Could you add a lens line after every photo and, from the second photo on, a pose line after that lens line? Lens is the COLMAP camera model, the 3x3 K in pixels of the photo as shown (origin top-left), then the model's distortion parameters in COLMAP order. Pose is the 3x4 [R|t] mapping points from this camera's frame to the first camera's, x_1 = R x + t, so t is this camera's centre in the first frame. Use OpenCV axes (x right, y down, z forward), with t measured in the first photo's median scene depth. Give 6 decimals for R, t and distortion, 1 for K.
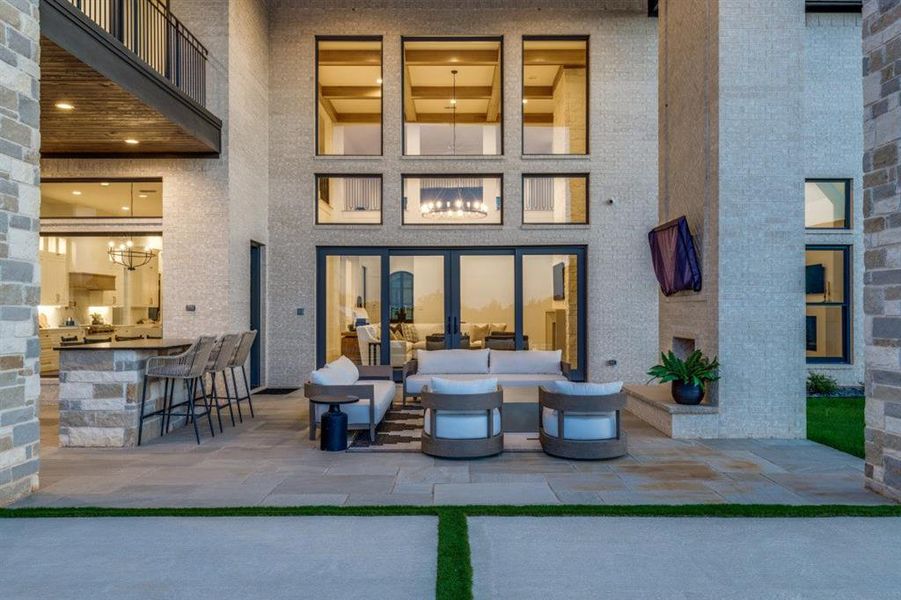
lens RADIAL K [[717.8, 0, 451.2], [0, 717.8, 300.9], [0, 0, 1]] dist [0.002492, 0.000670]
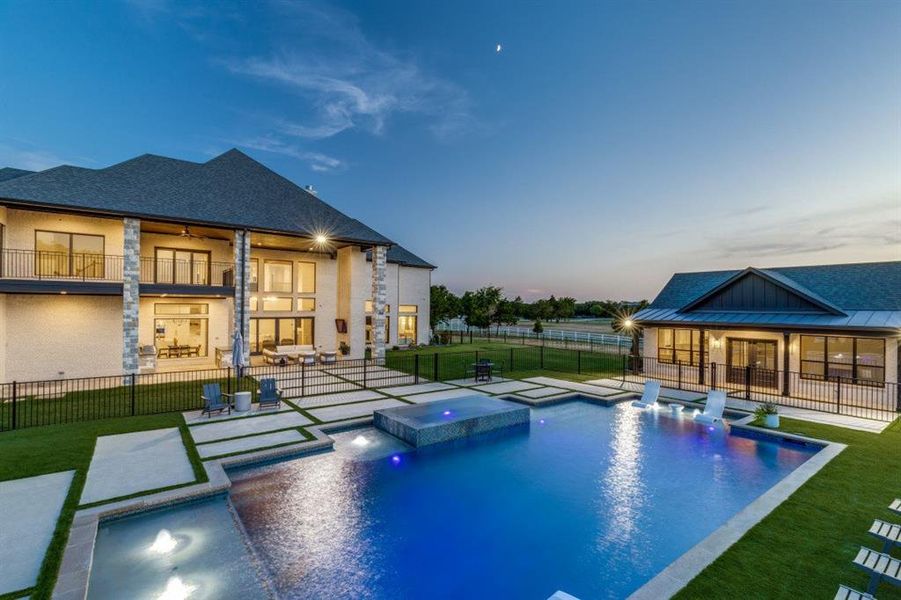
lens RADIAL K [[421.2, 0, 449.8], [0, 421.2, 305.2], [0, 0, 1]] dist [0.002244, 0.000285]
pose [[0.798457, 0.015025, 0.601865, -0.601371], [-0.017396, 0.999847, -0.001881, -0.148997], [-0.601801, -0.008968, 0.798596, -1.268141]]
